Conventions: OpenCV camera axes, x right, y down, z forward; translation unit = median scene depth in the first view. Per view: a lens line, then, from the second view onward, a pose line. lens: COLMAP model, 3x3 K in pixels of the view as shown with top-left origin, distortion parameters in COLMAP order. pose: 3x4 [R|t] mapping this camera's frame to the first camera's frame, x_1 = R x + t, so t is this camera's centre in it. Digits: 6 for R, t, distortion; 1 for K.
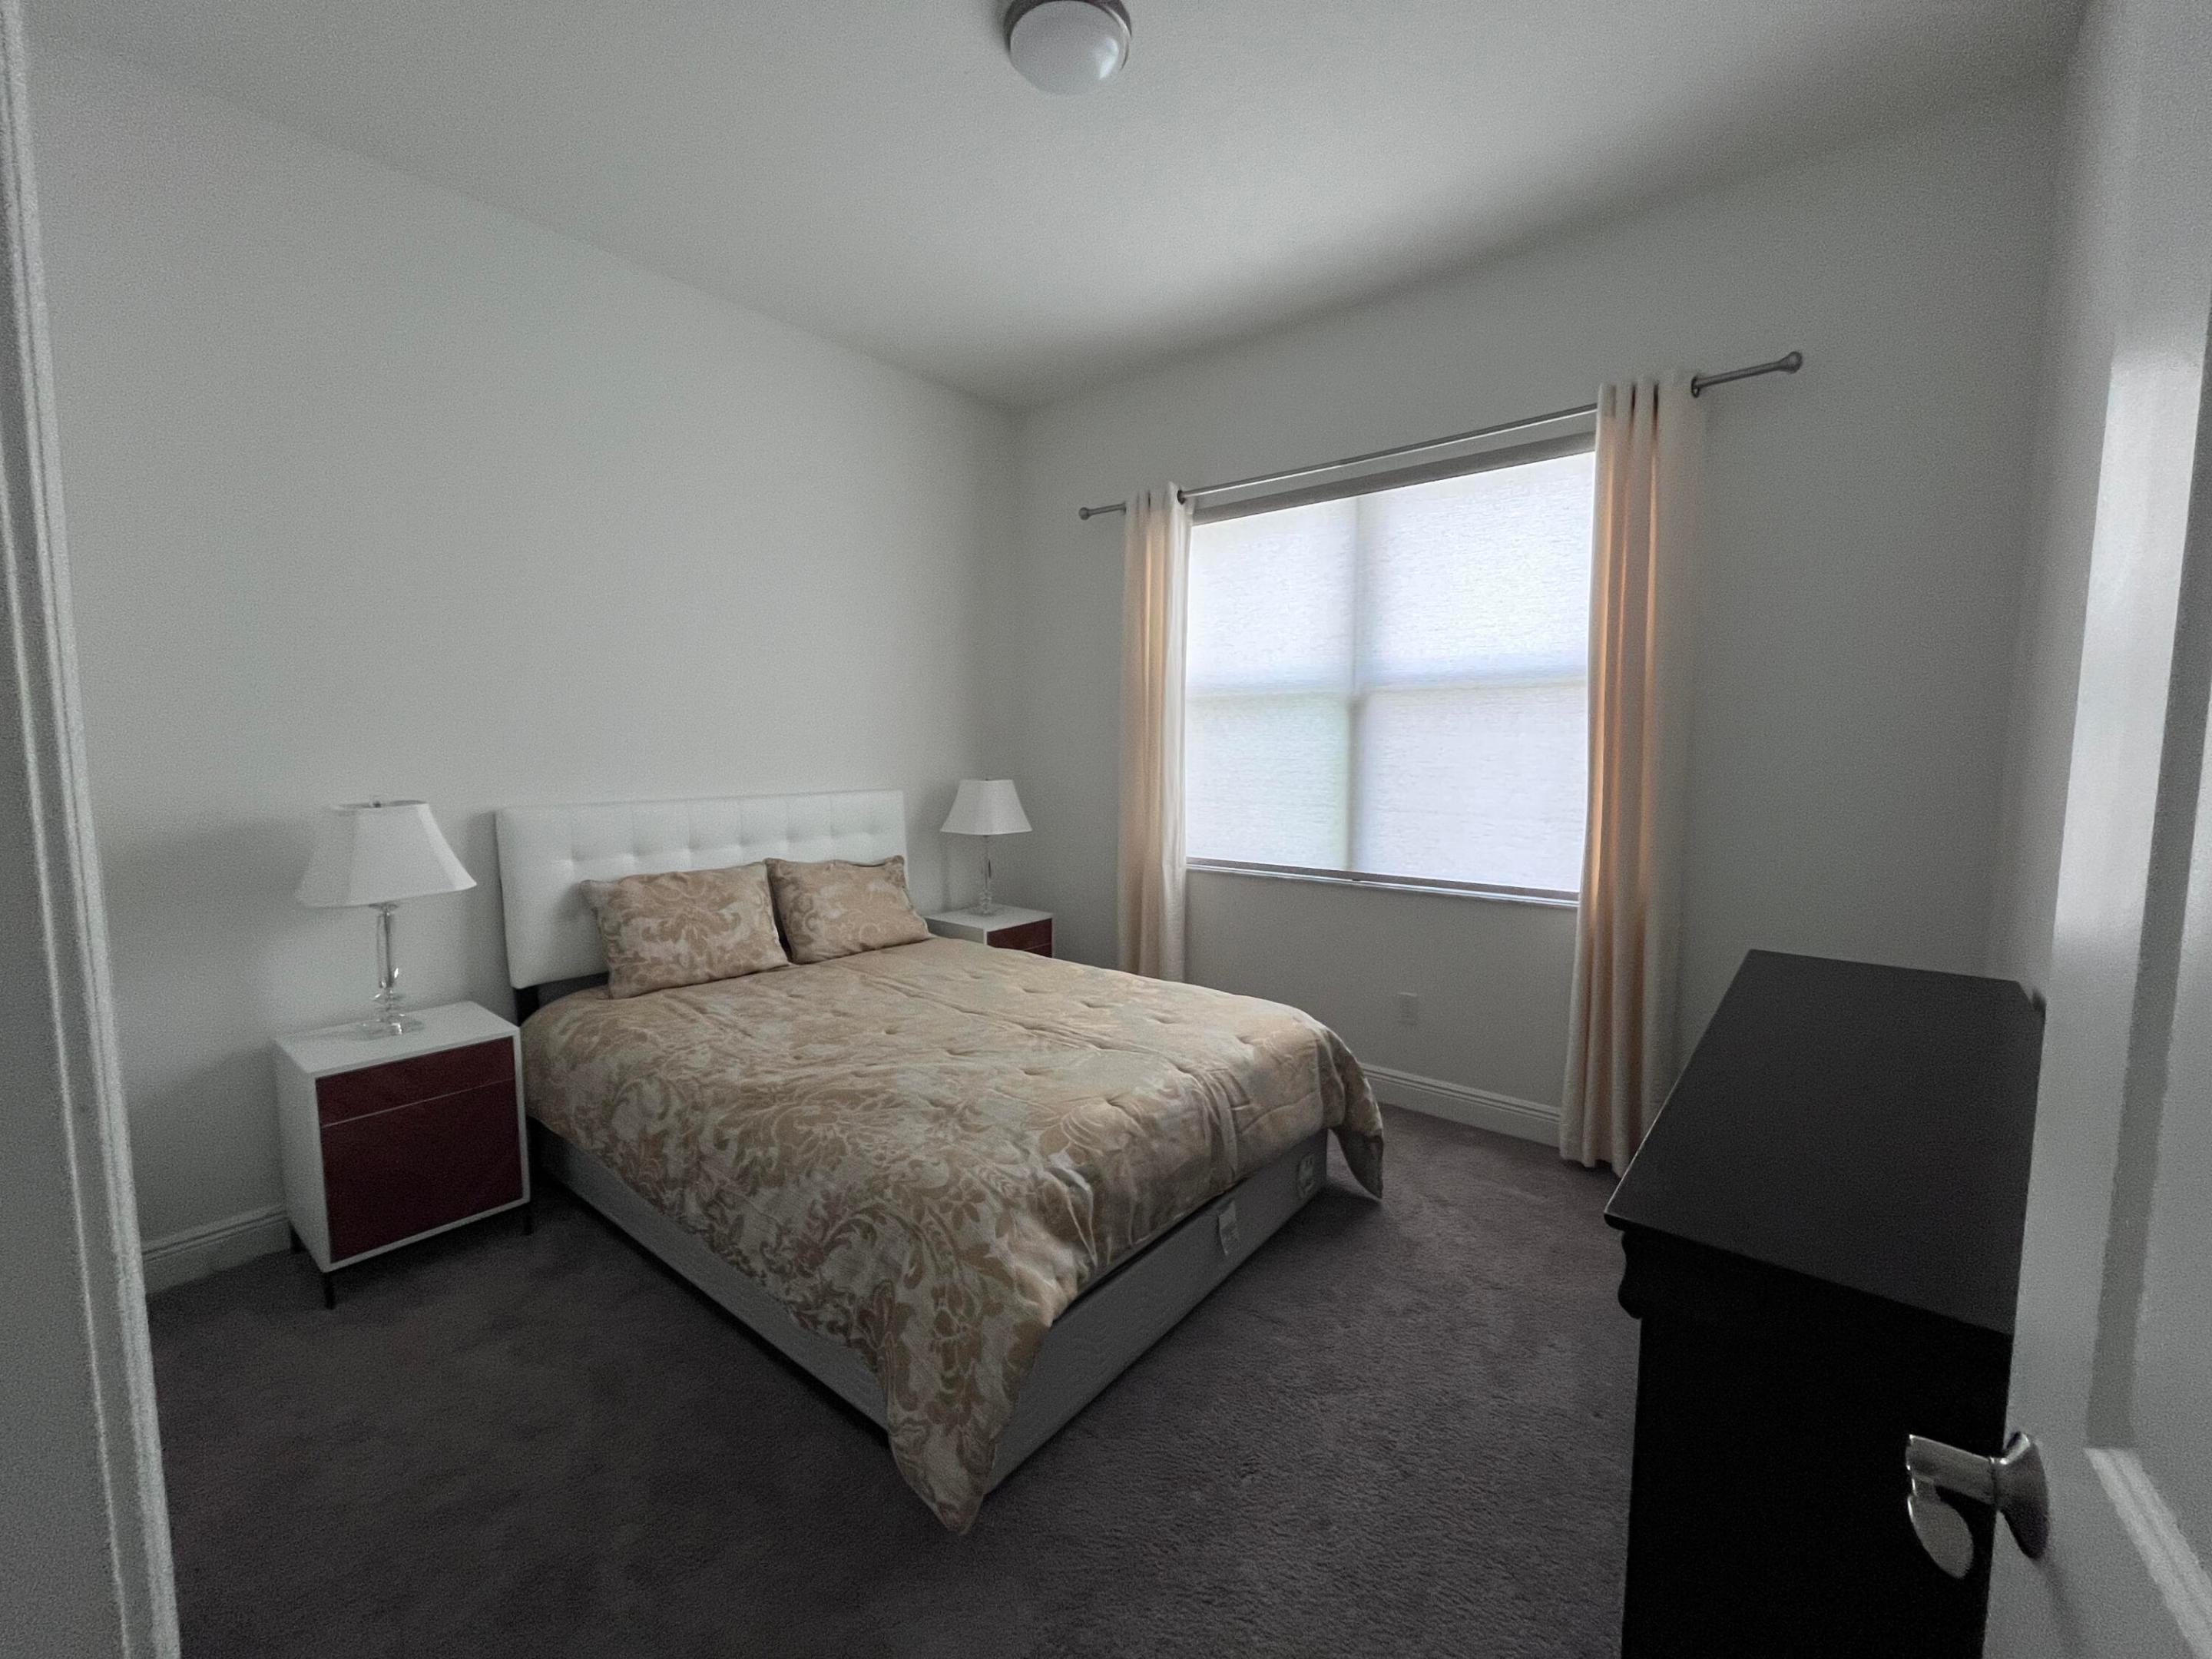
lens RADIAL K [[889.1, 0, 1099.4], [0, 889.1, 833.1], [0, 0, 1]] dist [-0.001458, -0.000526]
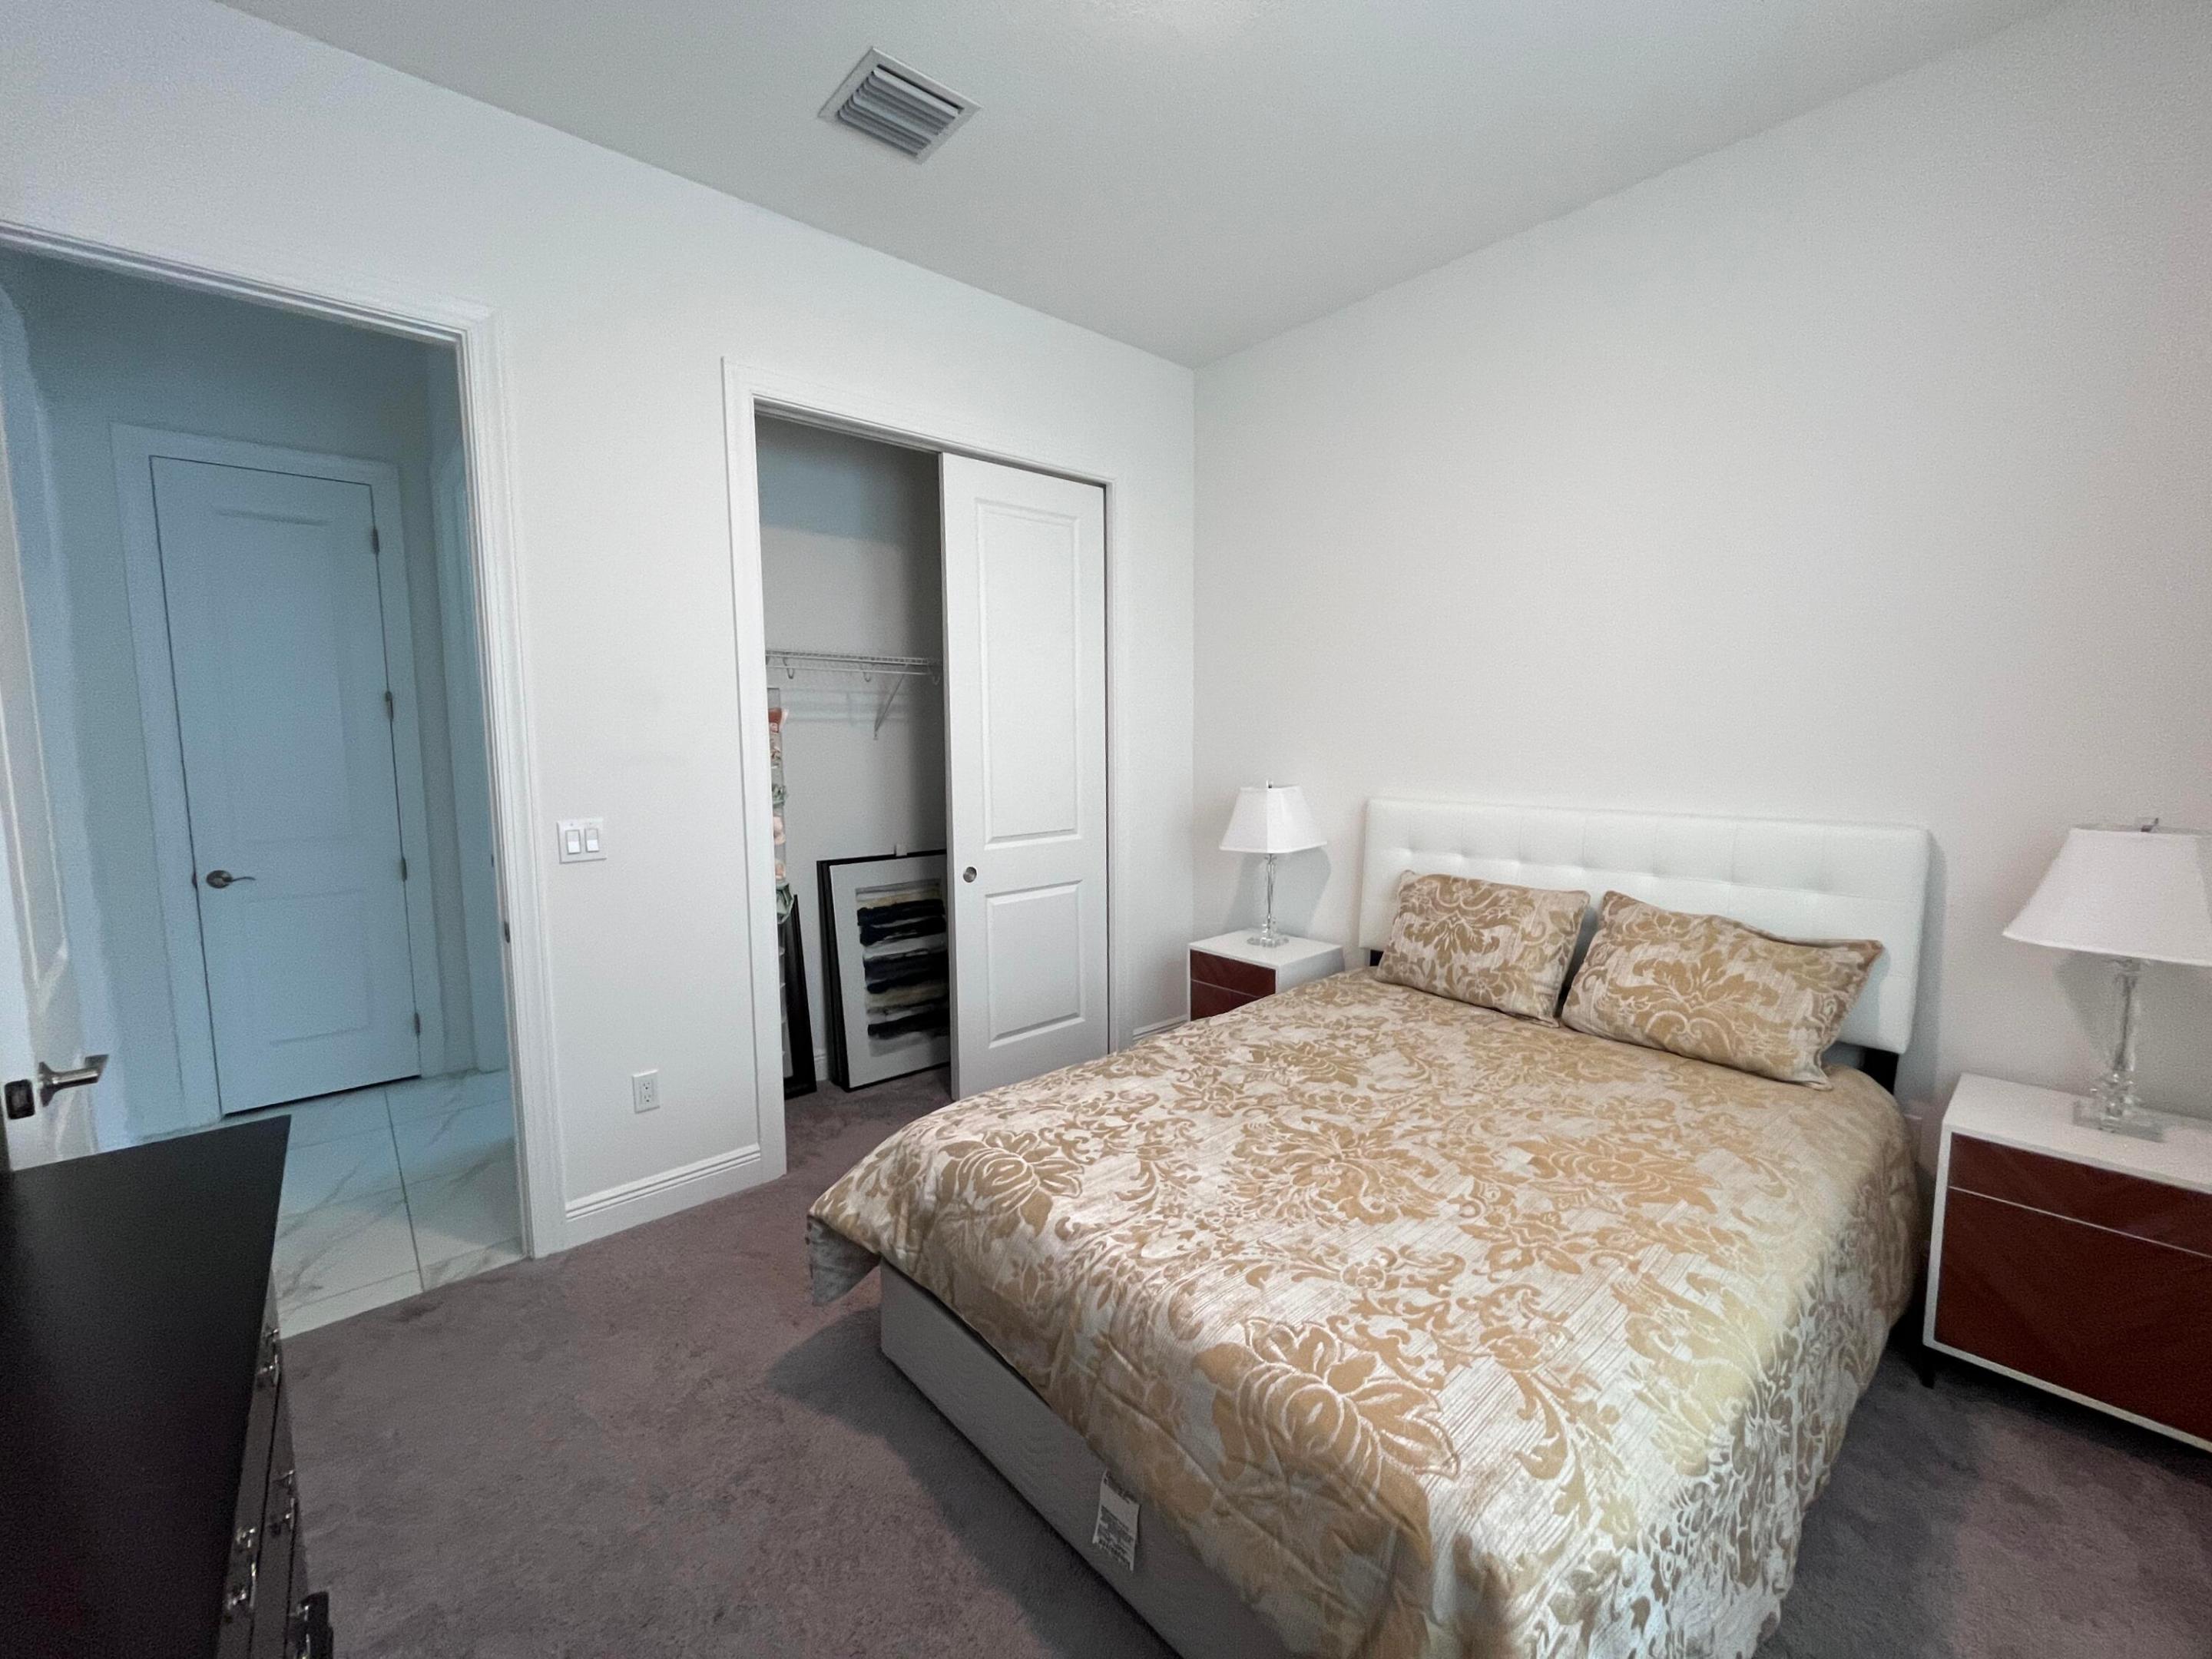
lens RADIAL K [[889.1, 0, 1099.4], [0, 889.1, 833.1], [0, 0, 1]] dist [-0.001458, -0.000526]
pose [[-0.187974, 0.098386, -0.977234, 0.531572], [-0.088166, 0.989263, 0.116556, -0.082443], [0.978209, 0.108068, -0.177281, 0.794339]]
